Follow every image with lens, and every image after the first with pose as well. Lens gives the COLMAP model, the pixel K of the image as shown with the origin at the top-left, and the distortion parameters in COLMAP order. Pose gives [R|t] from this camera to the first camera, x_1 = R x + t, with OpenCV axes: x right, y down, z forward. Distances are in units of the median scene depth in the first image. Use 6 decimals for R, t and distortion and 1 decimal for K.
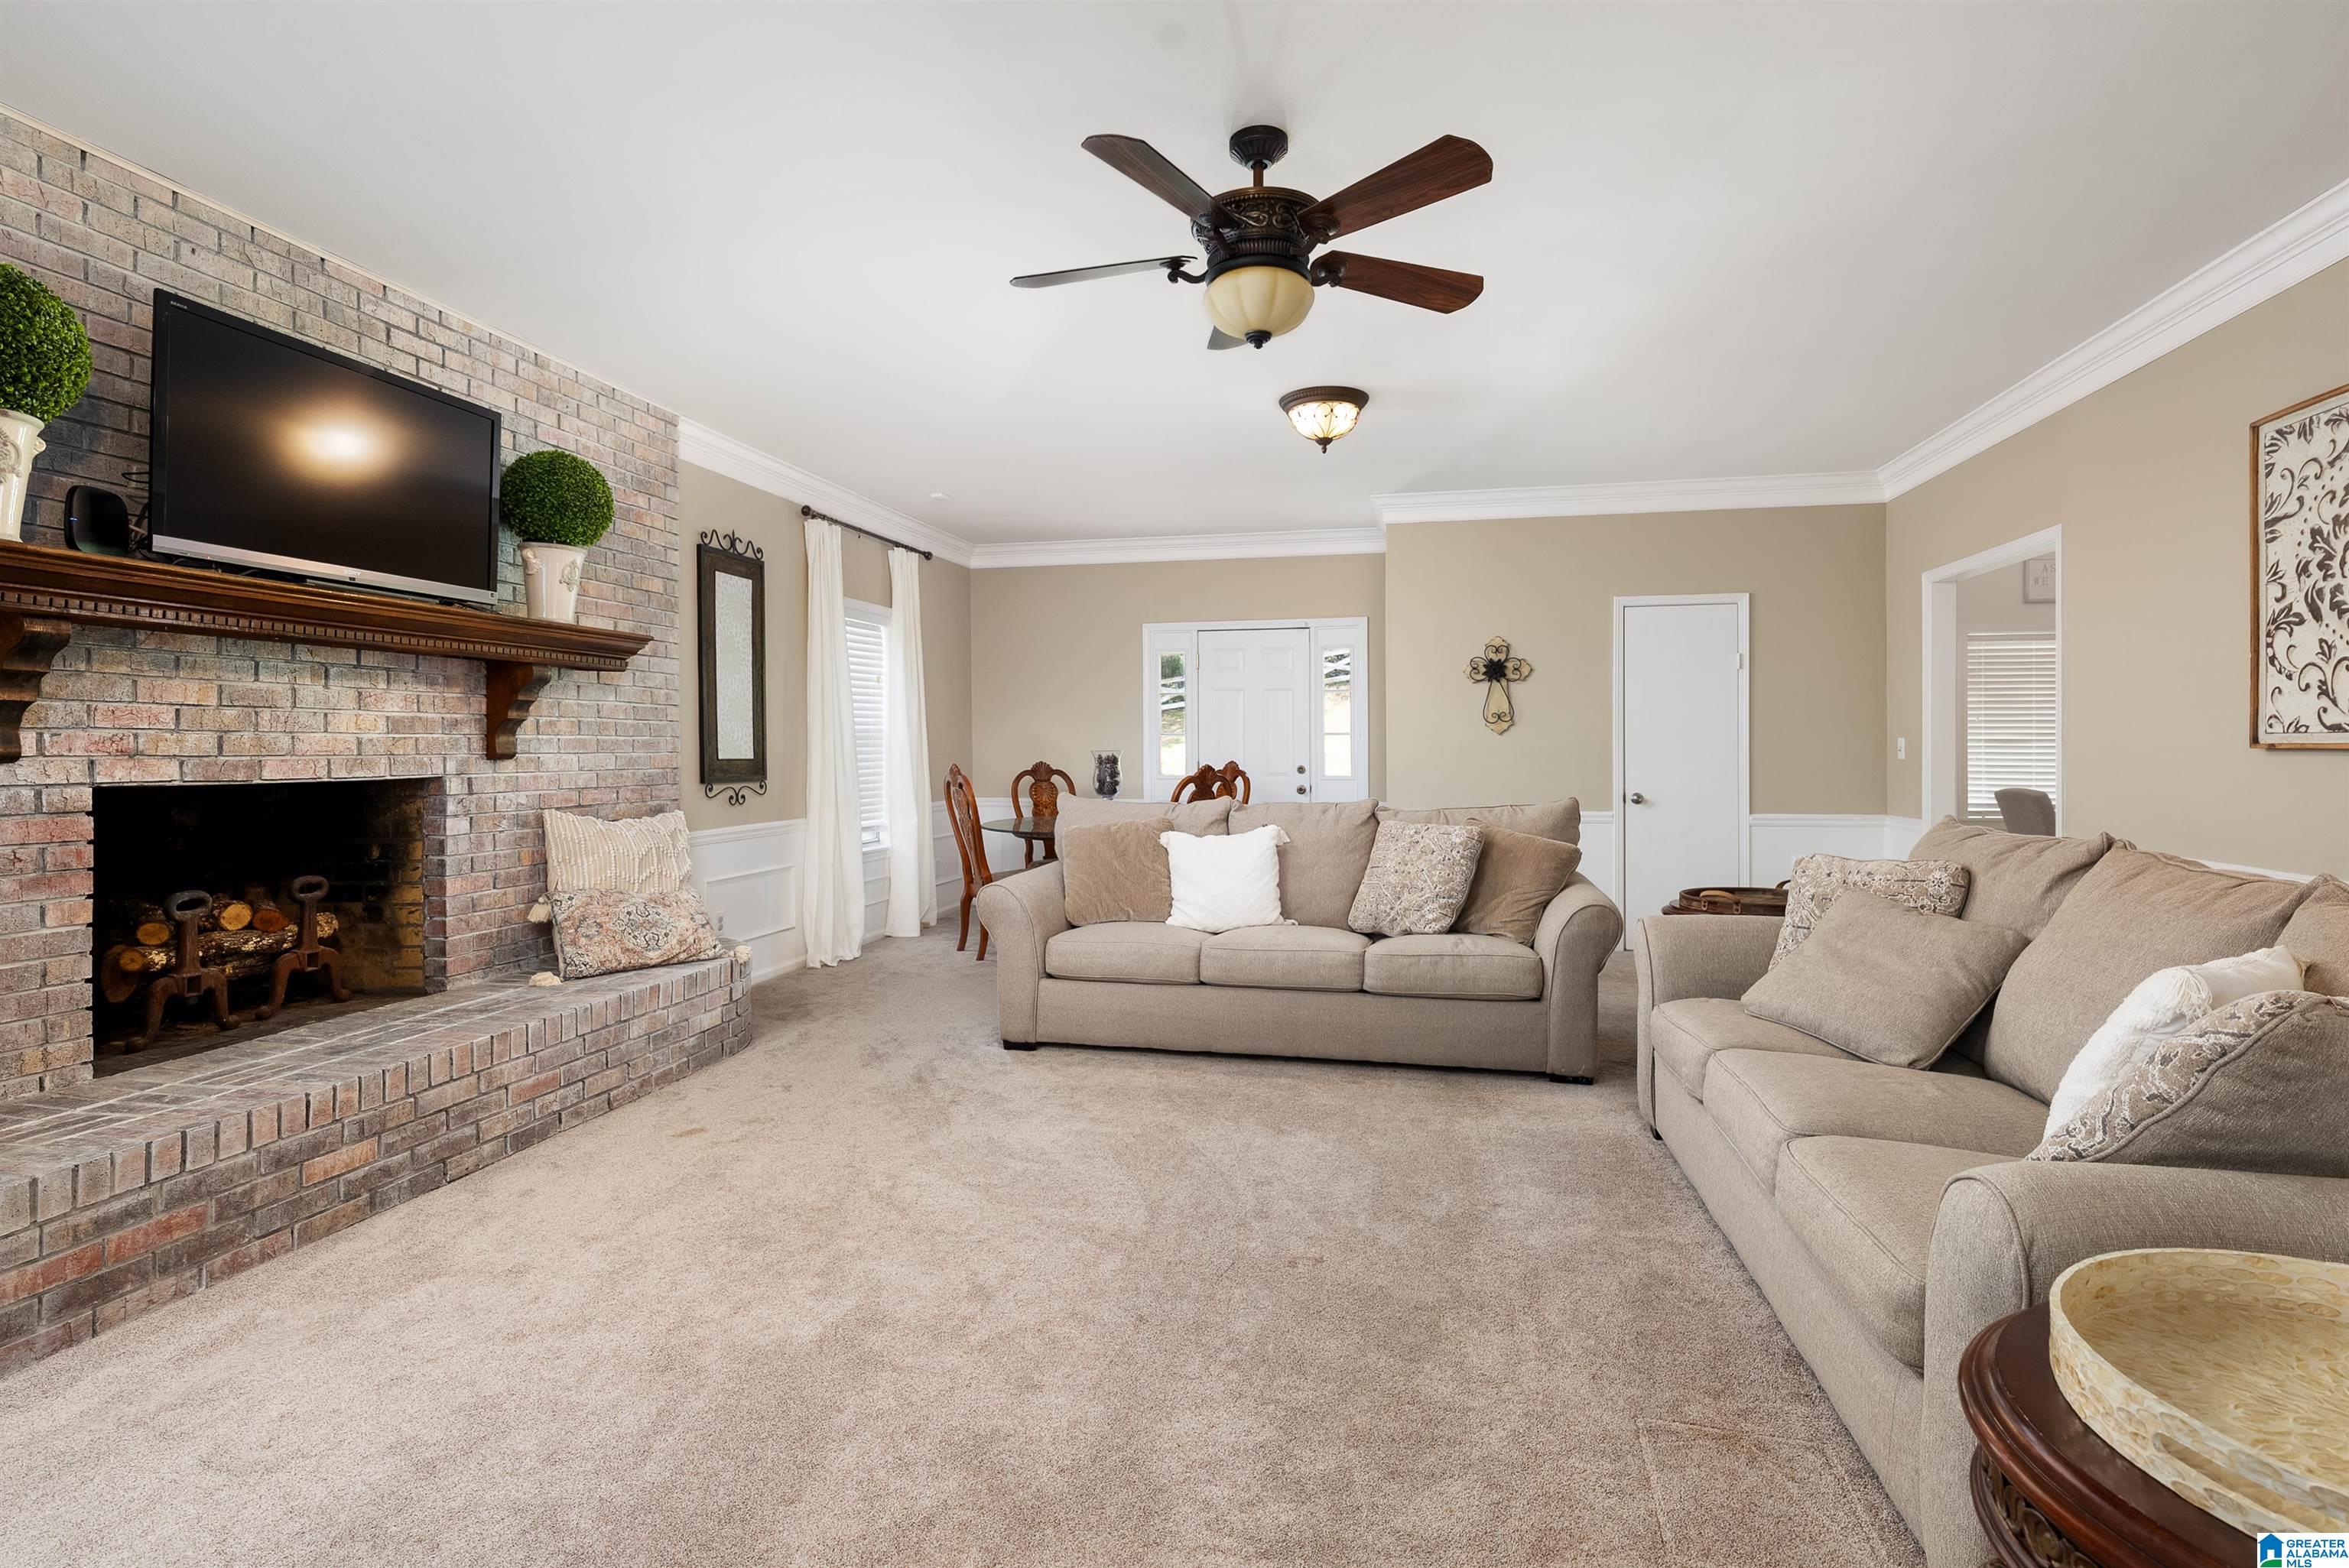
lens RADIAL K [[1110.3, 0, 1165.0], [0, 1110.3, 761.1], [0, 0, 1]] dist [-0.002541, -0.000829]
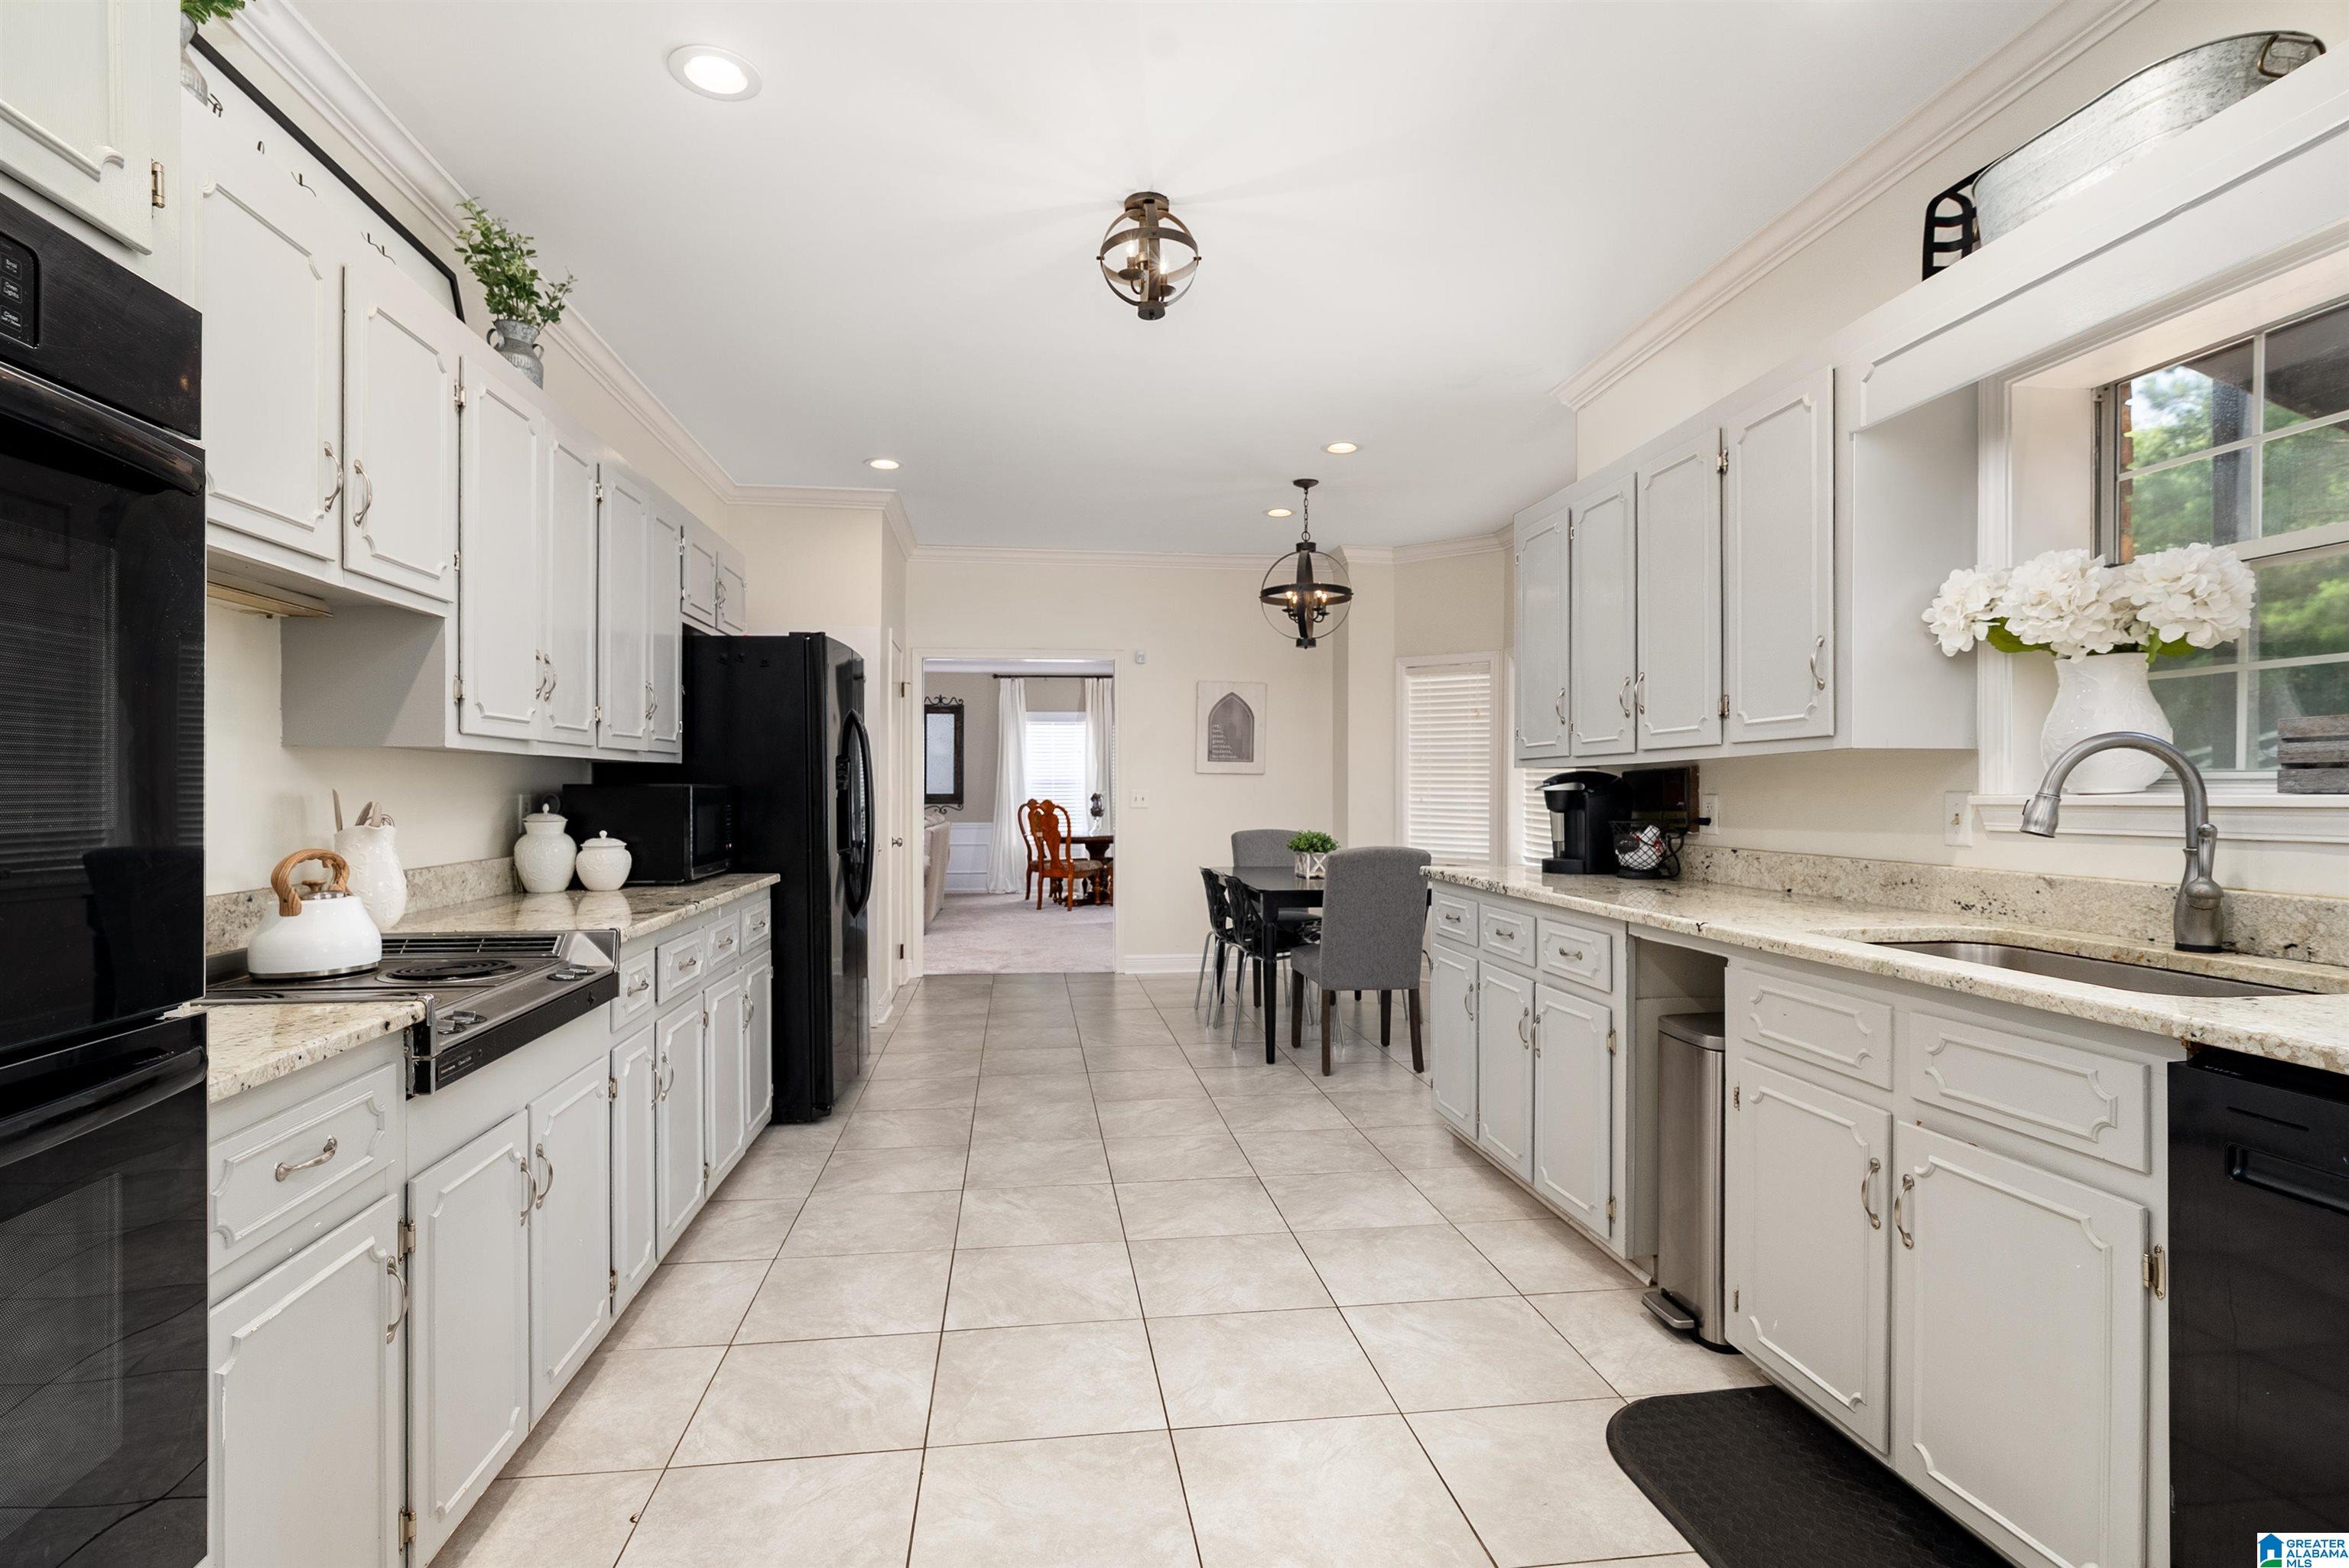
lens RADIAL K [[1110.3, 0, 1166.9], [0, 1110.3, 789.2], [0, 0, 1]] dist [-0.002541, -0.000829]
pose [[0.355085, 0.005179, -0.934820, 1.837489], [-0.014003, 0.999902, 0.000221, -0.017414], [0.934729, 0.013012, 0.355123, 0.589518]]
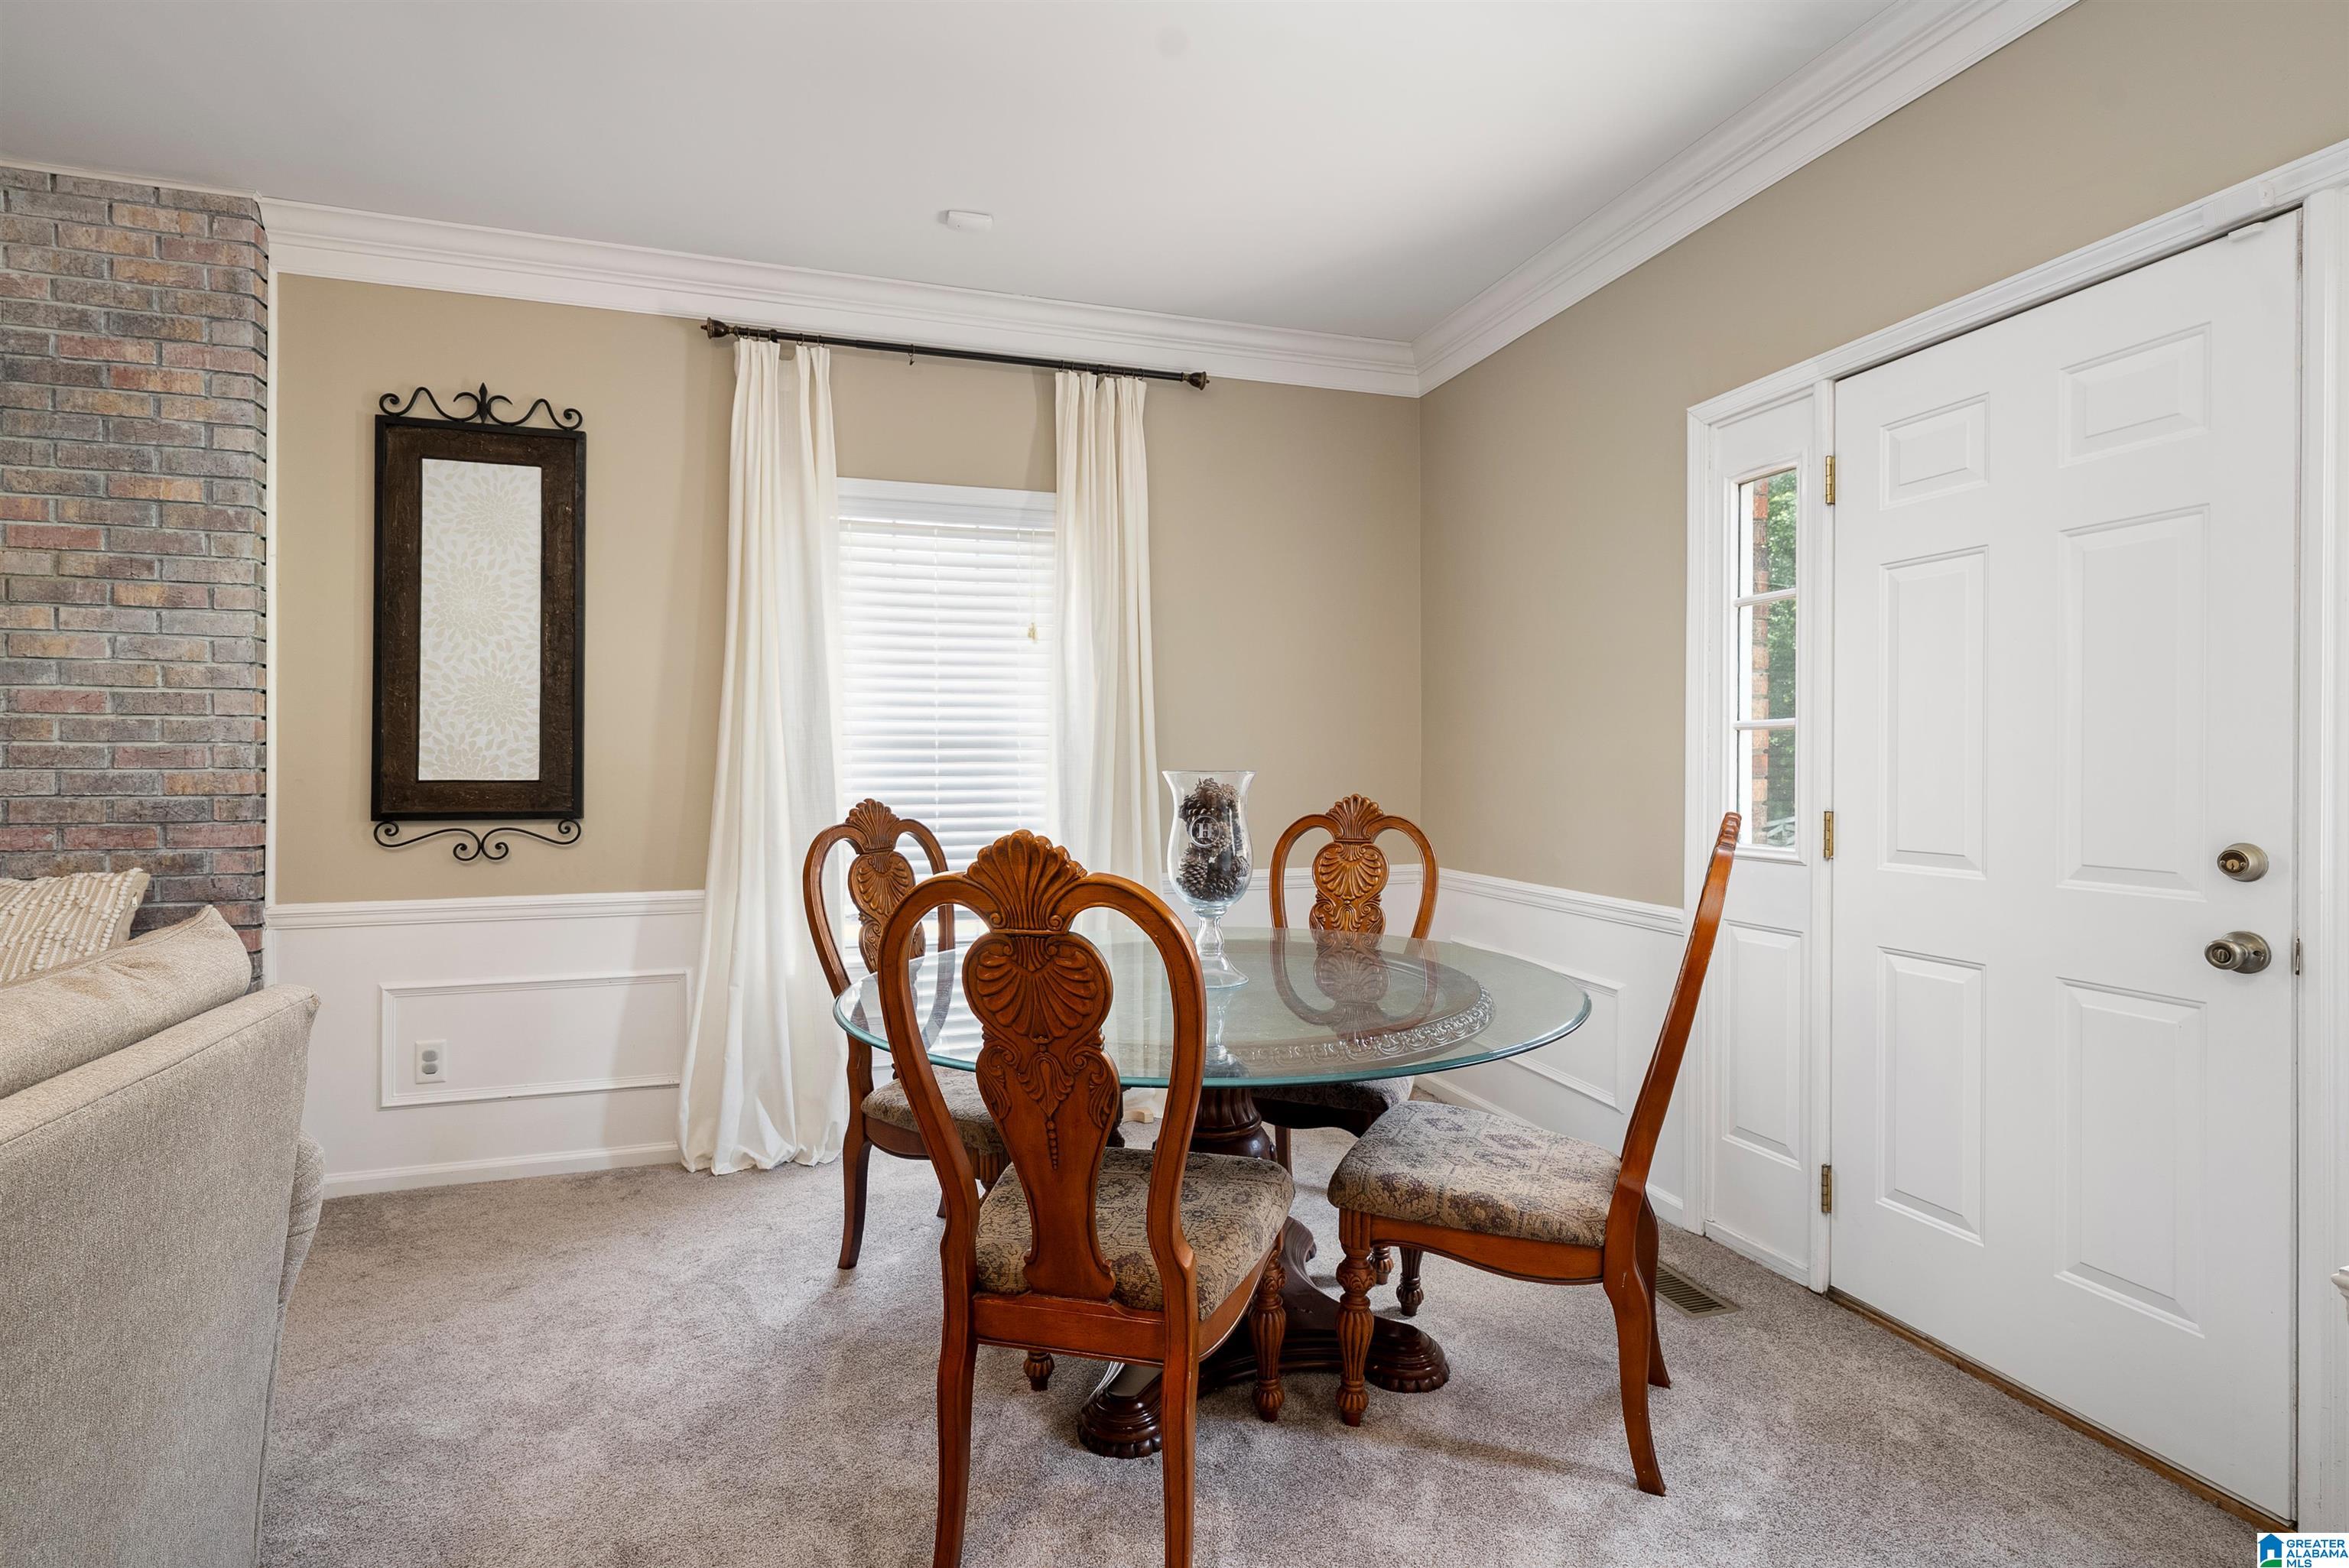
lens RADIAL K [[1110.3, 0, 1183.5], [0, 1110.3, 771.9], [0, 0, 1]] dist [-0.002541, -0.000829]
pose [[0.516300, 0.002605, -0.856404, 0.276747], [-0.012542, 0.999911, -0.004519, -0.008162], [0.856316, 0.013074, 0.516287, 0.963658]]
